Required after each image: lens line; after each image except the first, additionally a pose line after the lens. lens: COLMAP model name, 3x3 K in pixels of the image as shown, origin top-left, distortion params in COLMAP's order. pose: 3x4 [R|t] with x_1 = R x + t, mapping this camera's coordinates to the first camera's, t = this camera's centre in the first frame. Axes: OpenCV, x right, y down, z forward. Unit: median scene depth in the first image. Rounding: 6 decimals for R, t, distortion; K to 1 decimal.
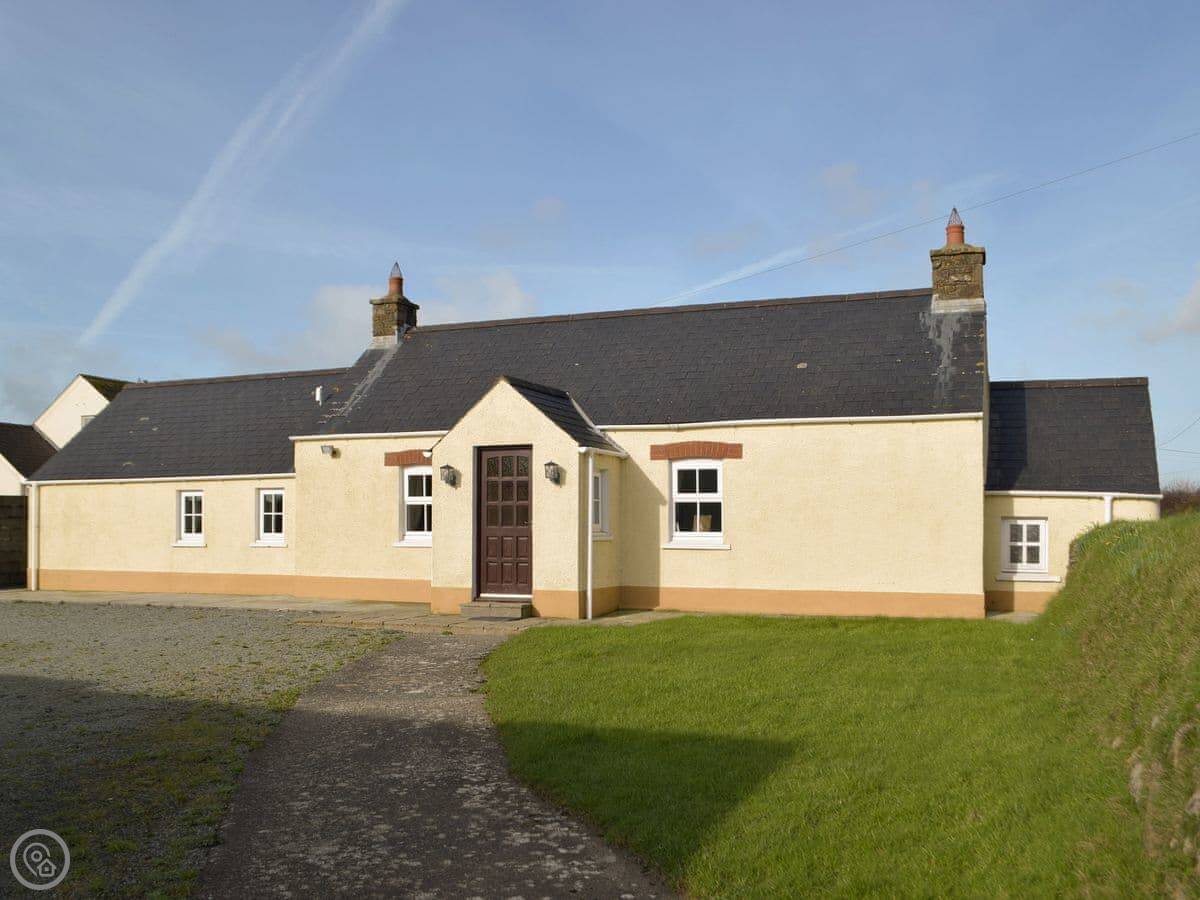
lens RADIAL K [[1067.2, 0, 635.7], [0, 1067.2, 492.1], [0, 0, 1]] dist [-0.110640, 0.007467]
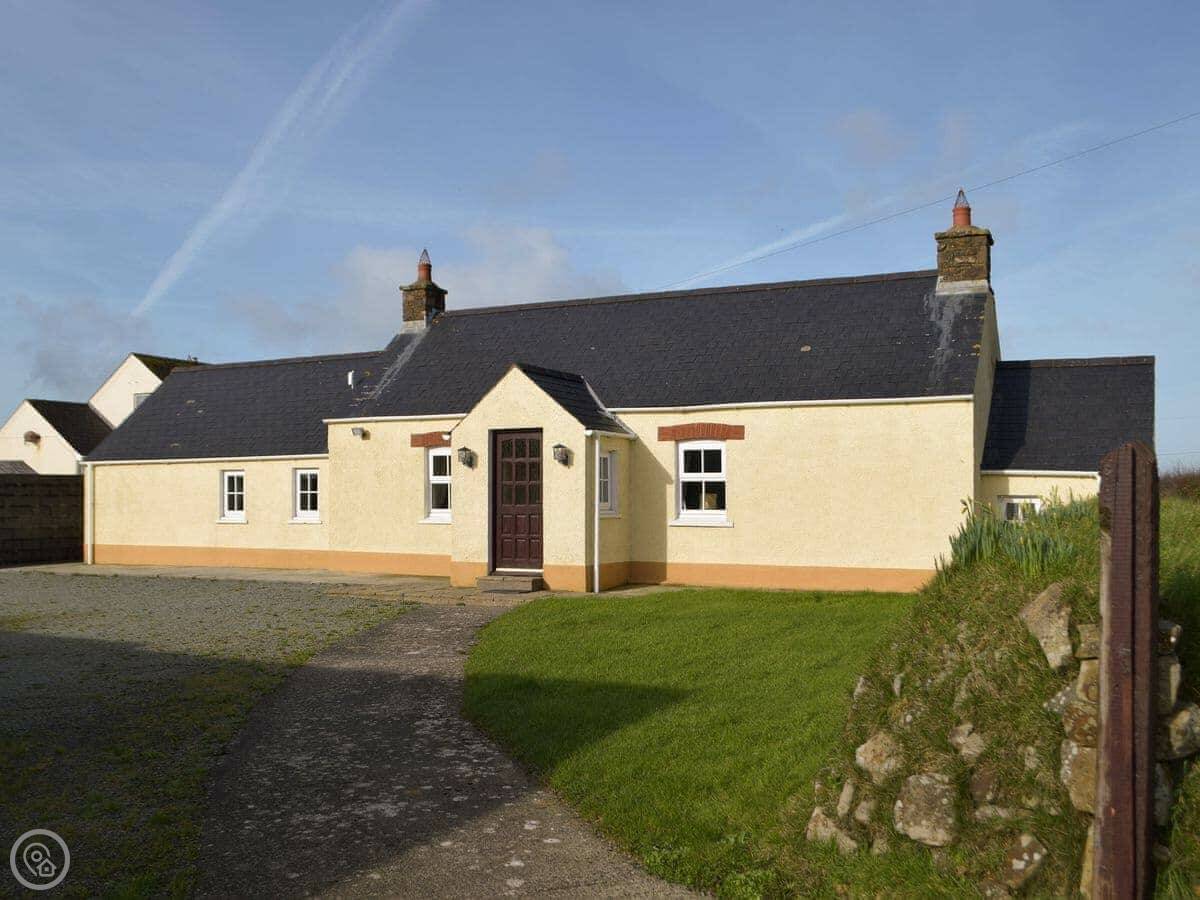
lens RADIAL K [[1110.3, 0, 598.7], [0, 1110.3, 472.0], [0, 0, 1]] dist [-0.129300, -0.003973]
pose [[0.996081, -0.002928, -0.088402, 0.052889], [0.003546, 0.999970, 0.006827, -0.007546], [0.088379, -0.007114, 0.996061, -0.090180]]
